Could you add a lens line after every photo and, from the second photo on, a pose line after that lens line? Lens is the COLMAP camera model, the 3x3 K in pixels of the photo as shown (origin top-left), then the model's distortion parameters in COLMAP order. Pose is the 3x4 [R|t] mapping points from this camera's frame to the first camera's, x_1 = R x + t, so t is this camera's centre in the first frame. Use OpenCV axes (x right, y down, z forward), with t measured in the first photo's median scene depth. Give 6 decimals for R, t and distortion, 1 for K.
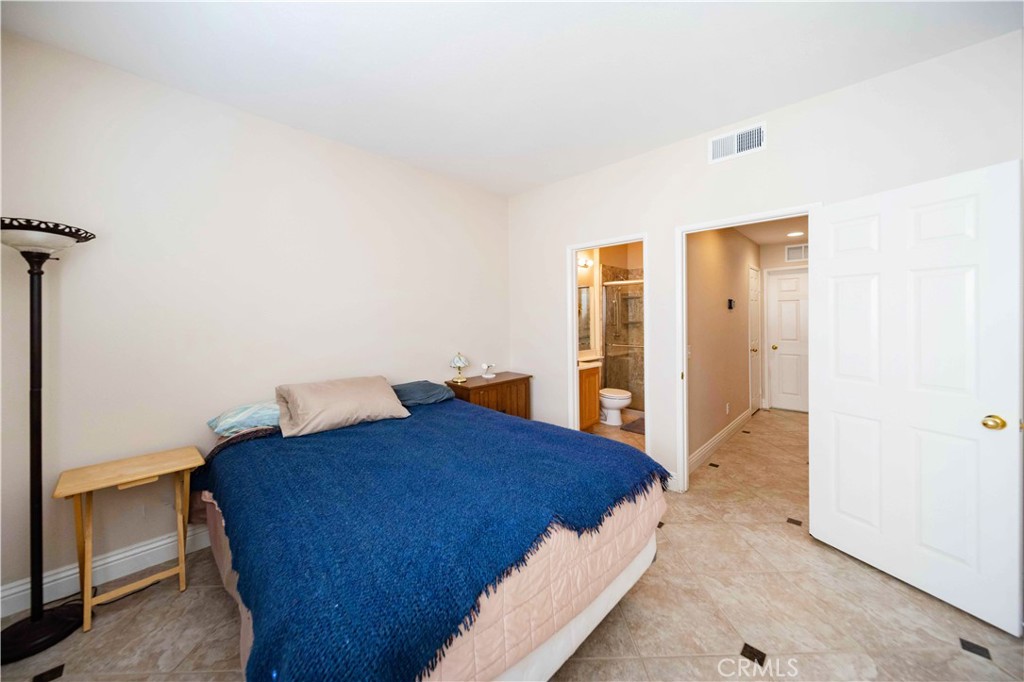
lens RADIAL K [[363.1, 0, 505.1], [0, 363.1, 319.5], [0, 0, 1]] dist [0.008688, -0.000106]
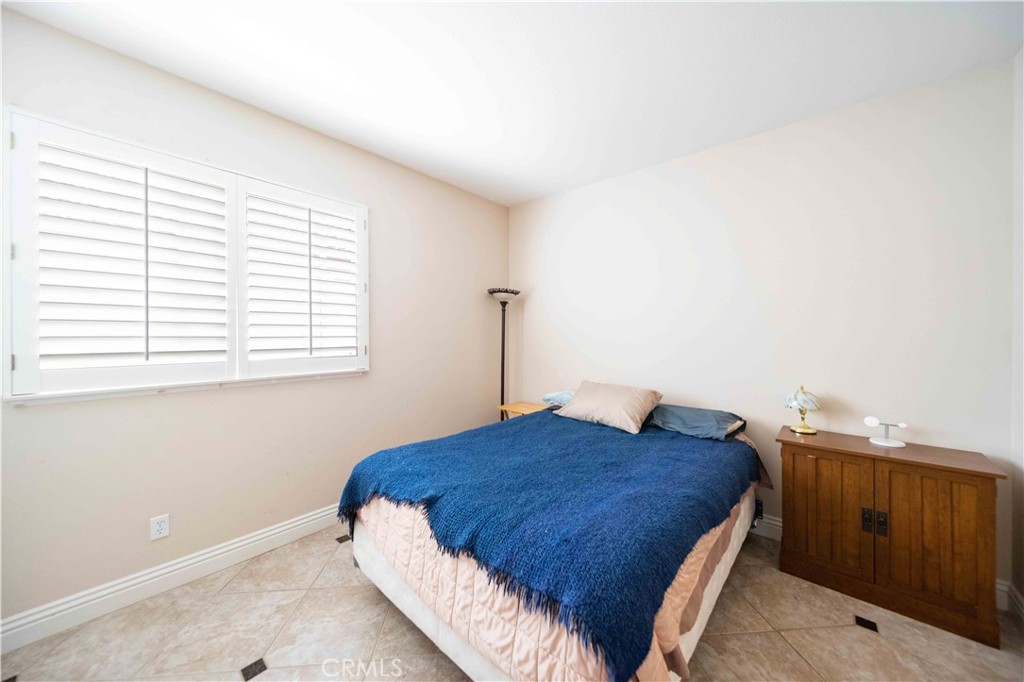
lens RADIAL K [[352.6, 0, 512.2], [0, 352.6, 328.4], [0, 0, 1]] dist [0.006601, 0.000007]
pose [[0.041512, 0.004855, -0.999126, 0.944641], [0.000232, 0.999988, 0.004869, -0.023981], [0.999138, -0.000434, 0.041510, 0.946916]]
